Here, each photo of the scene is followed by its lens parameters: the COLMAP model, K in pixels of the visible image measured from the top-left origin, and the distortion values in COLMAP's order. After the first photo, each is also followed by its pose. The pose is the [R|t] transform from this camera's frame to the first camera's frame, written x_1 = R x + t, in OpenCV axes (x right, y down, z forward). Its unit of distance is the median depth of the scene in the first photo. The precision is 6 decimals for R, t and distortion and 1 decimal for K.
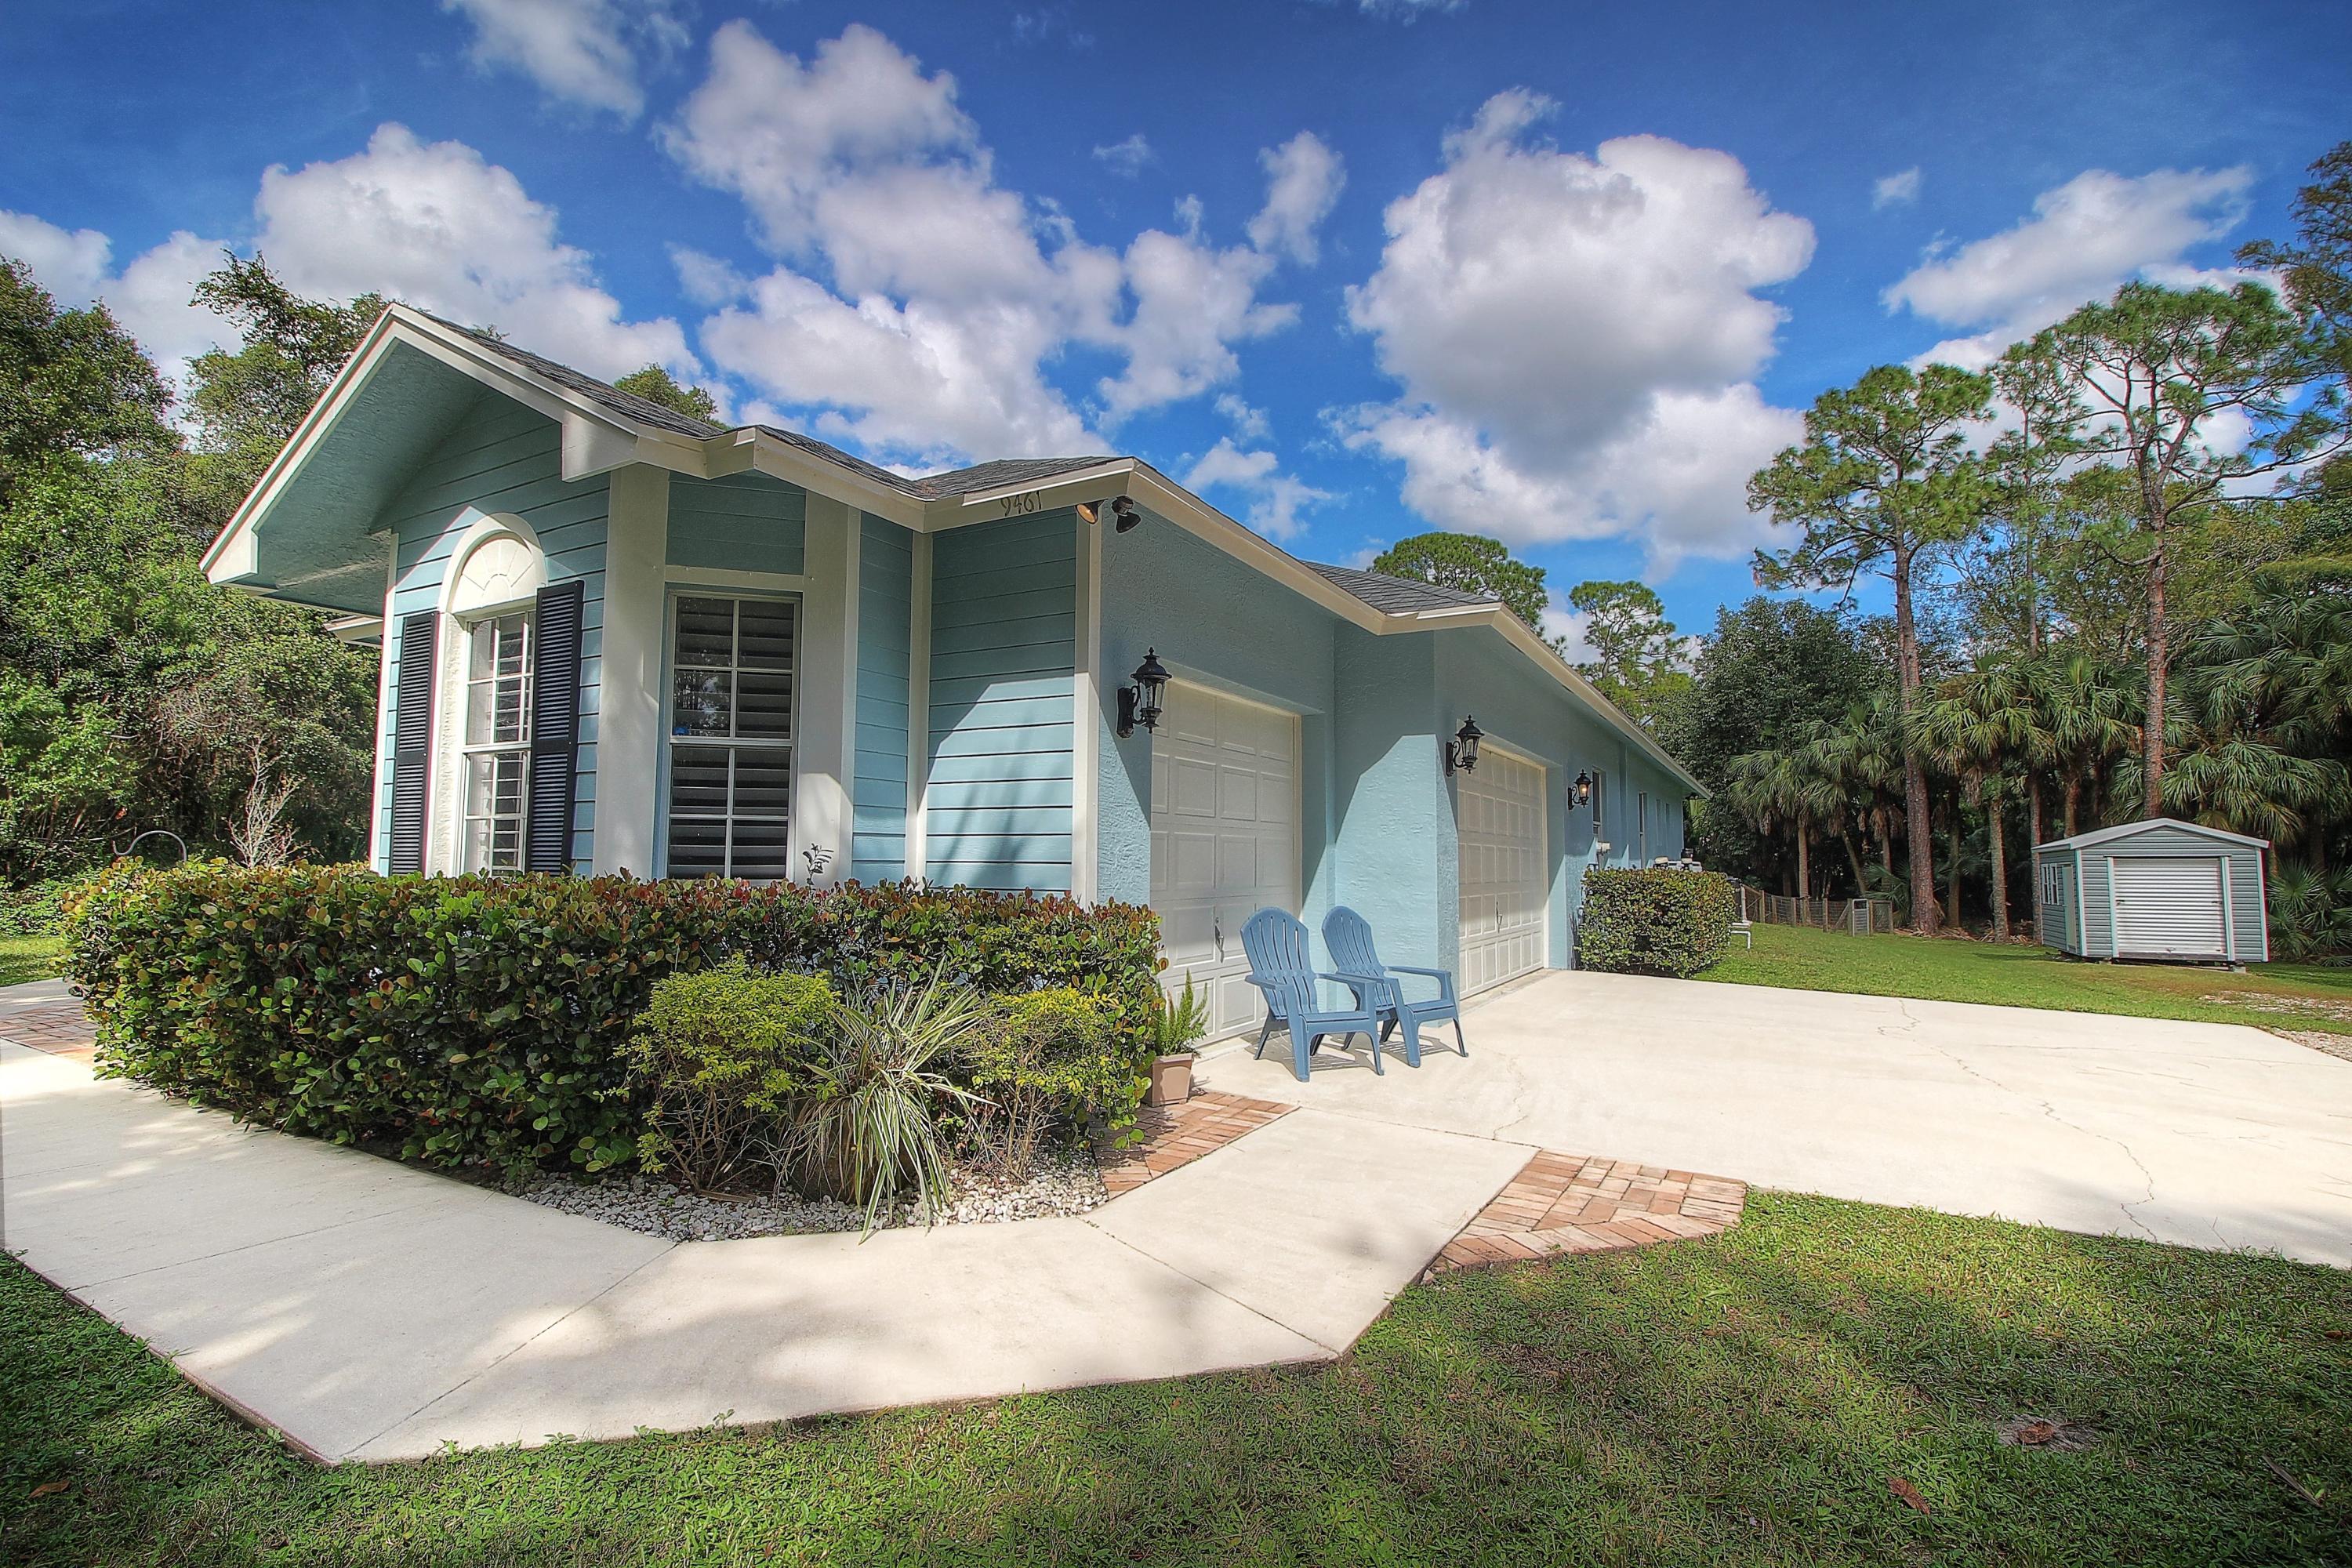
lens RADIAL K [[1092.4, 0, 1183.3], [0, 1092.4, 775.8], [0, 0, 1]] dist [-0.012983, -0.006110]
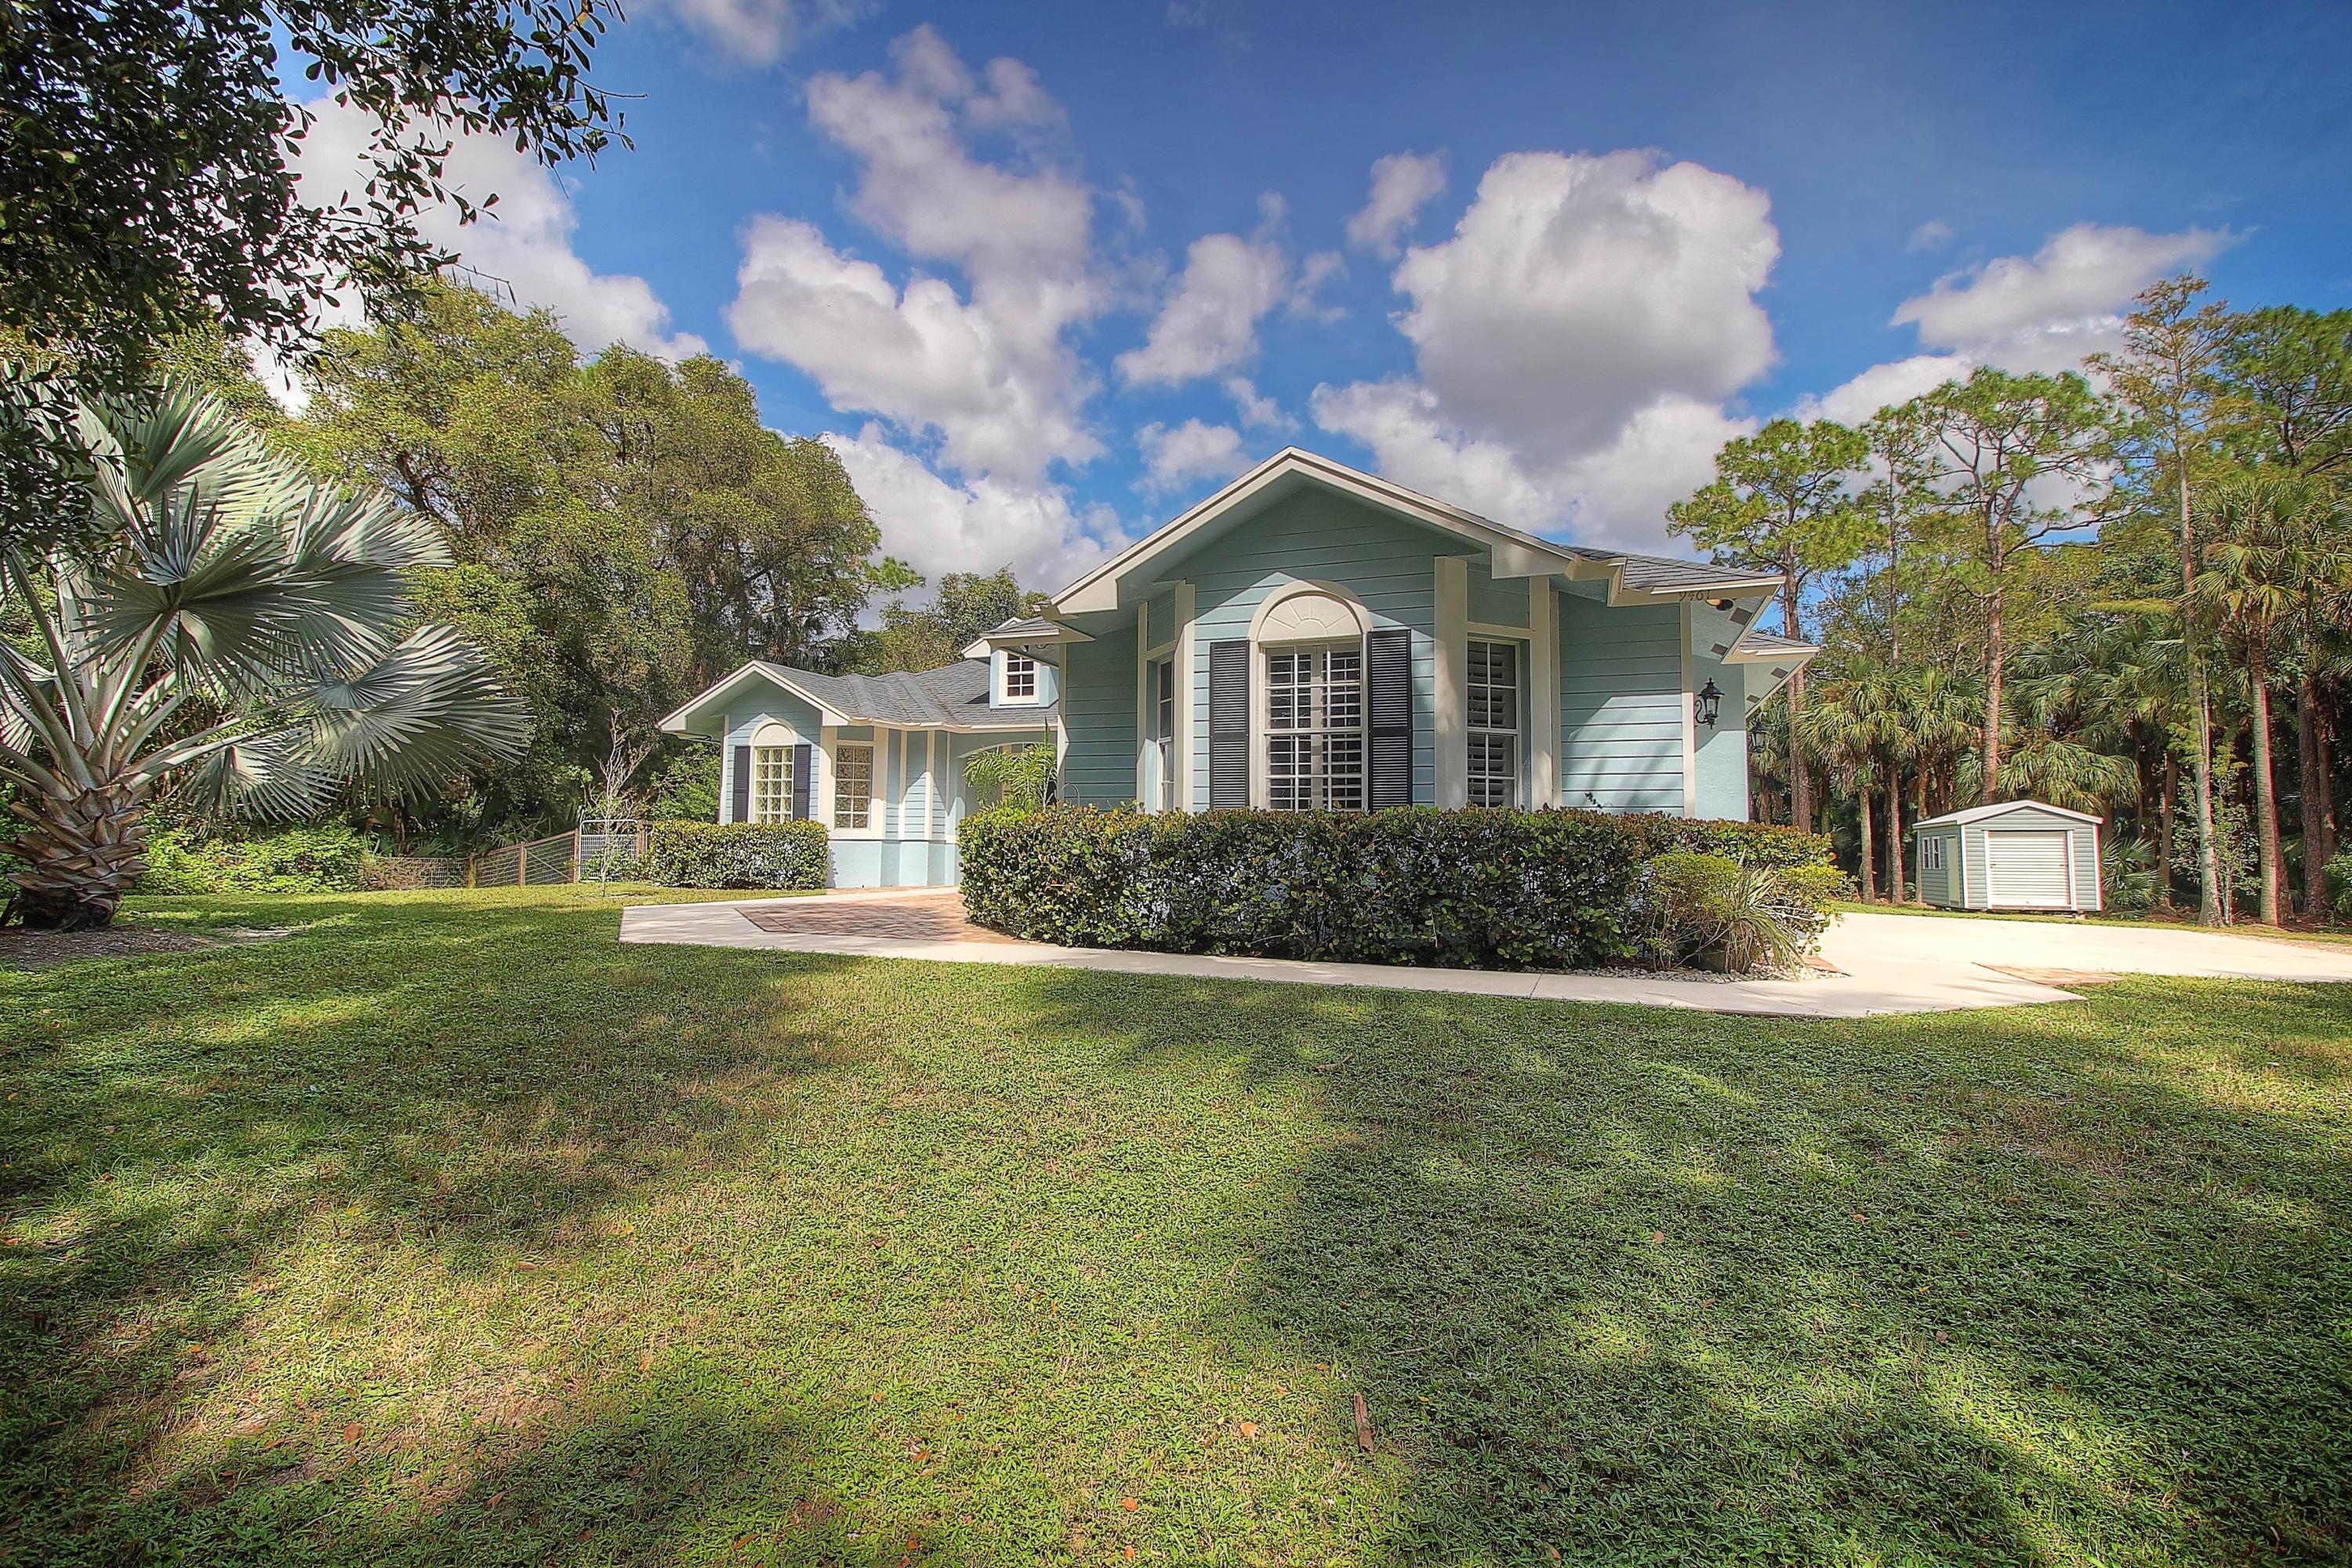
lens RADIAL K [[1092.4, 0, 1185.8], [0, 1092.4, 769.6], [0, 0, 1]] dist [-0.012983, -0.006110]
pose [[0.989508, 0.009174, 0.144190, -0.188010], [-0.010065, 0.999935, 0.005448, 0.003974], [-0.144130, -0.006842, 0.989535, -0.093280]]
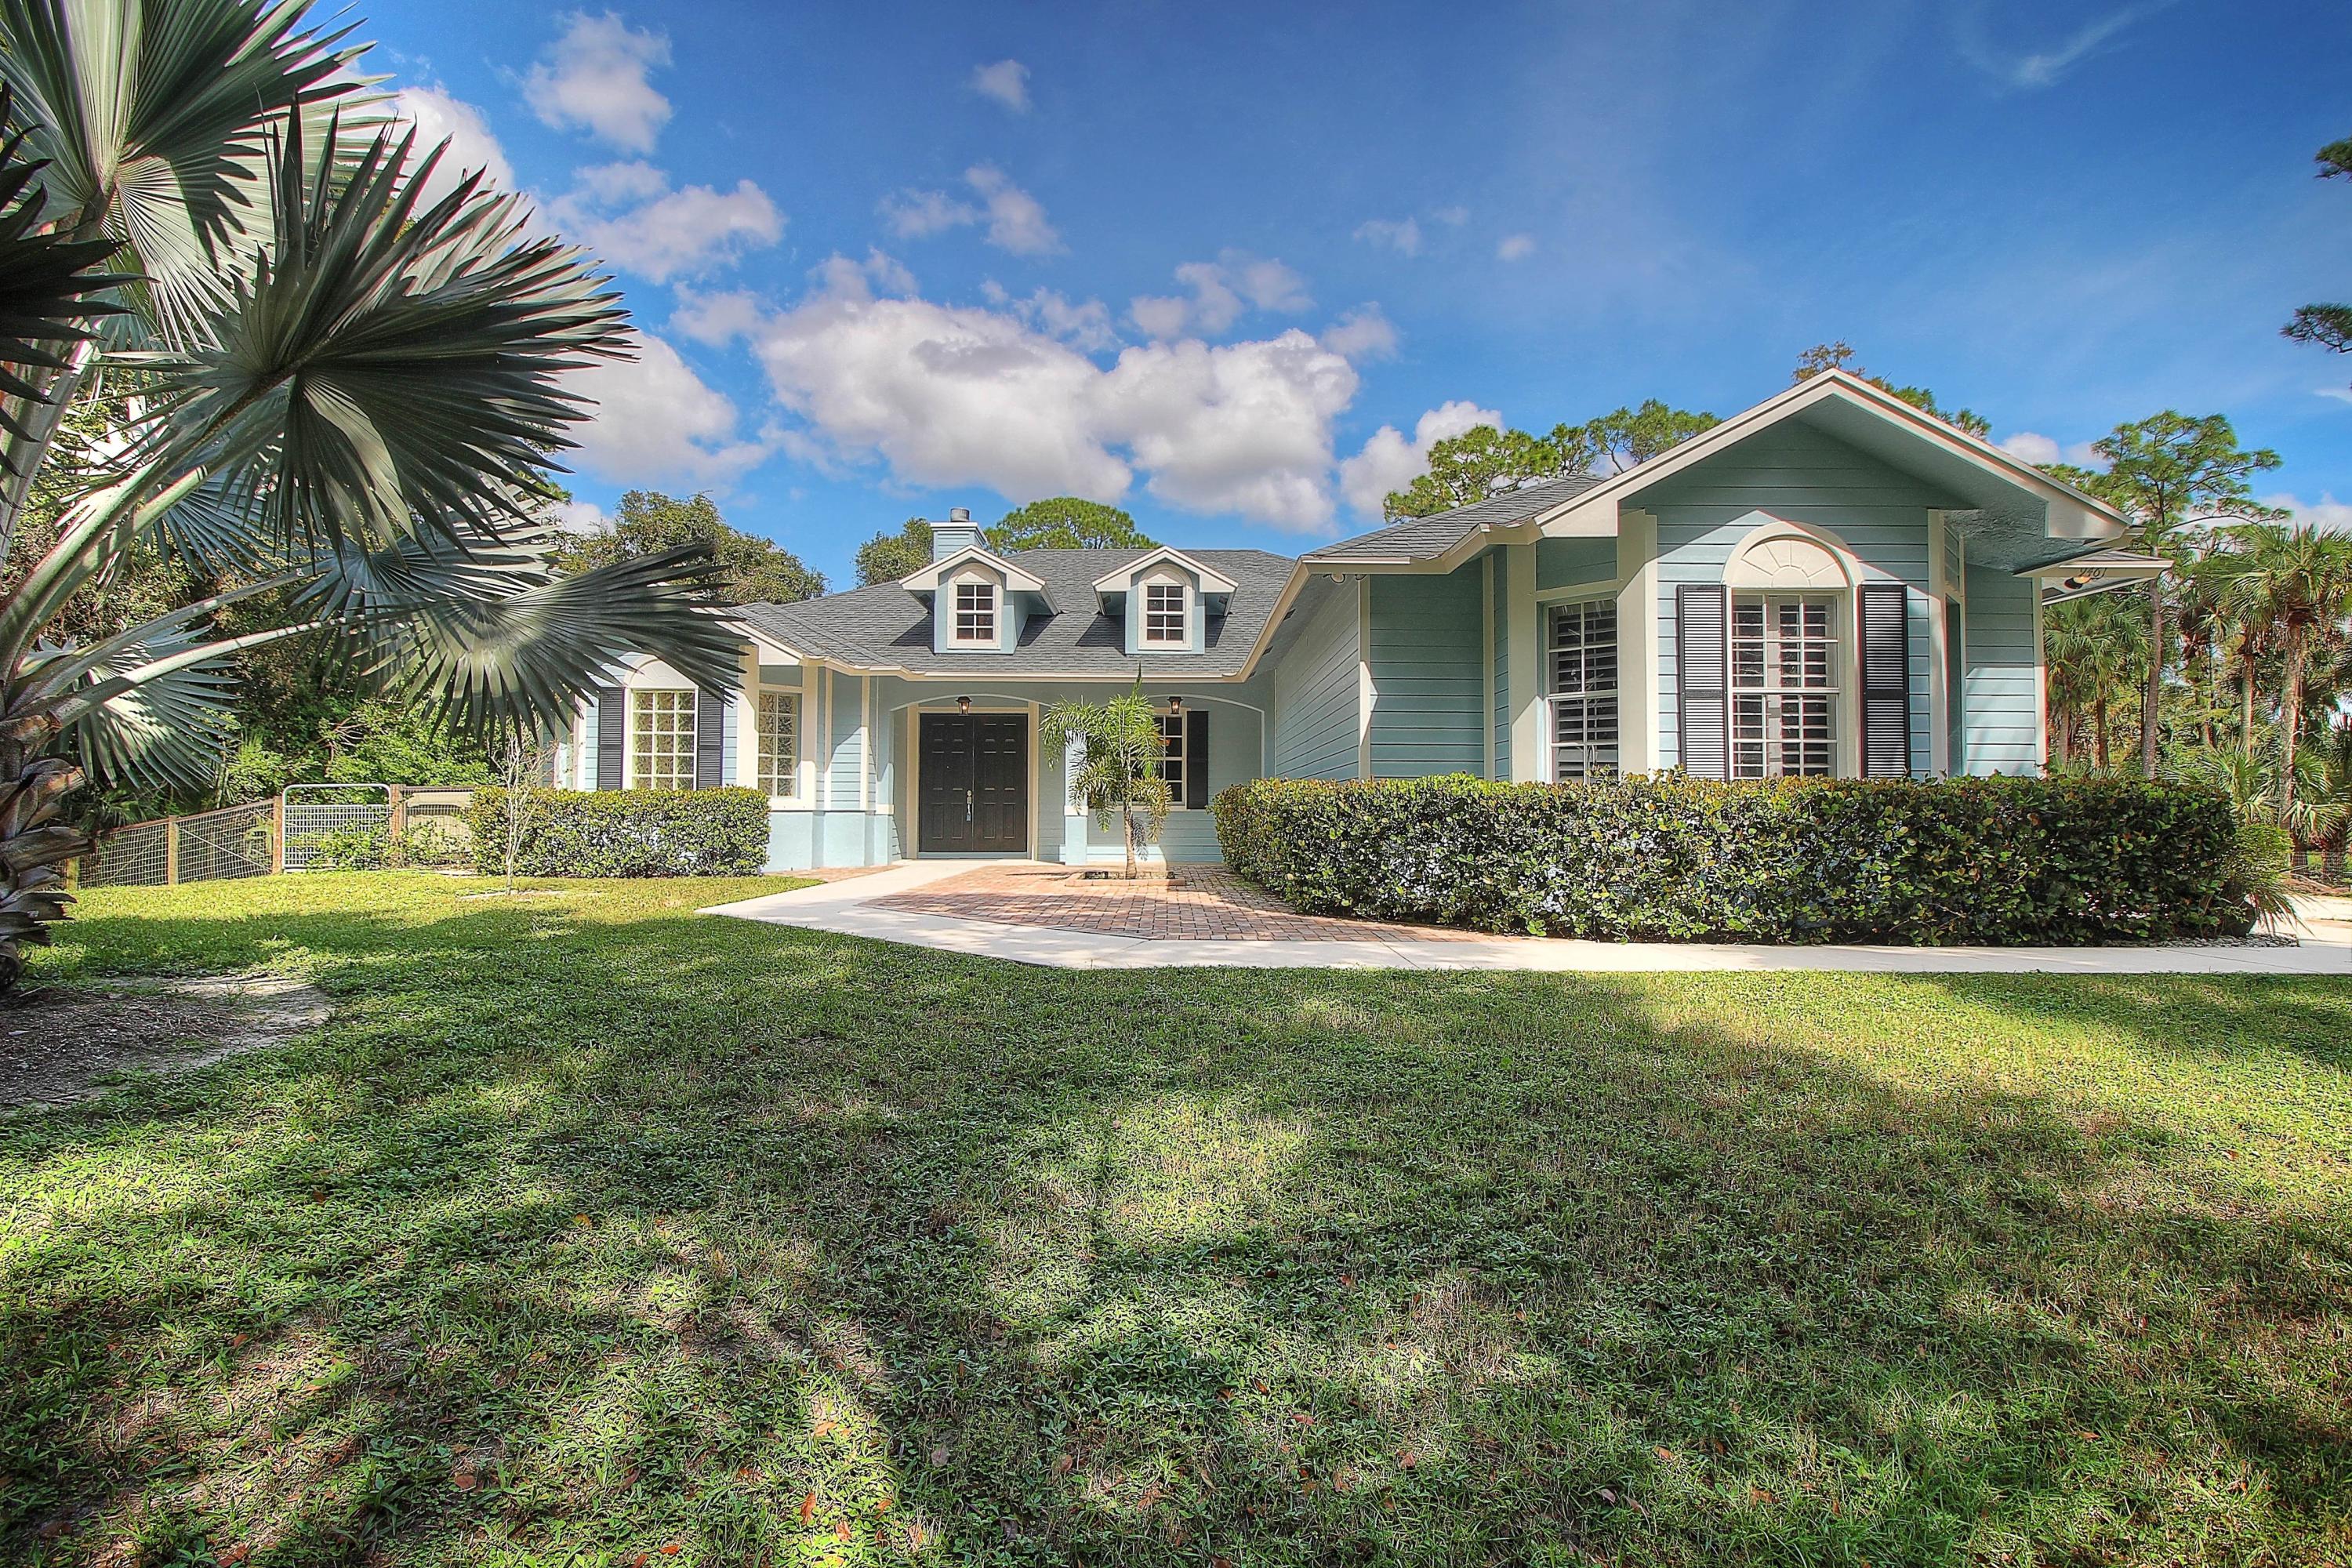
lens RADIAL K [[1092.4, 0, 1166.9], [0, 1092.4, 778.1], [0, 0, 1]] dist [-0.012983, -0.006110]
pose [[0.870081, 0.009787, 0.492811, -0.367294], [-0.031637, 0.998850, 0.036021, 0.011020], [-0.491892, -0.046933, 0.869391, 0.031681]]
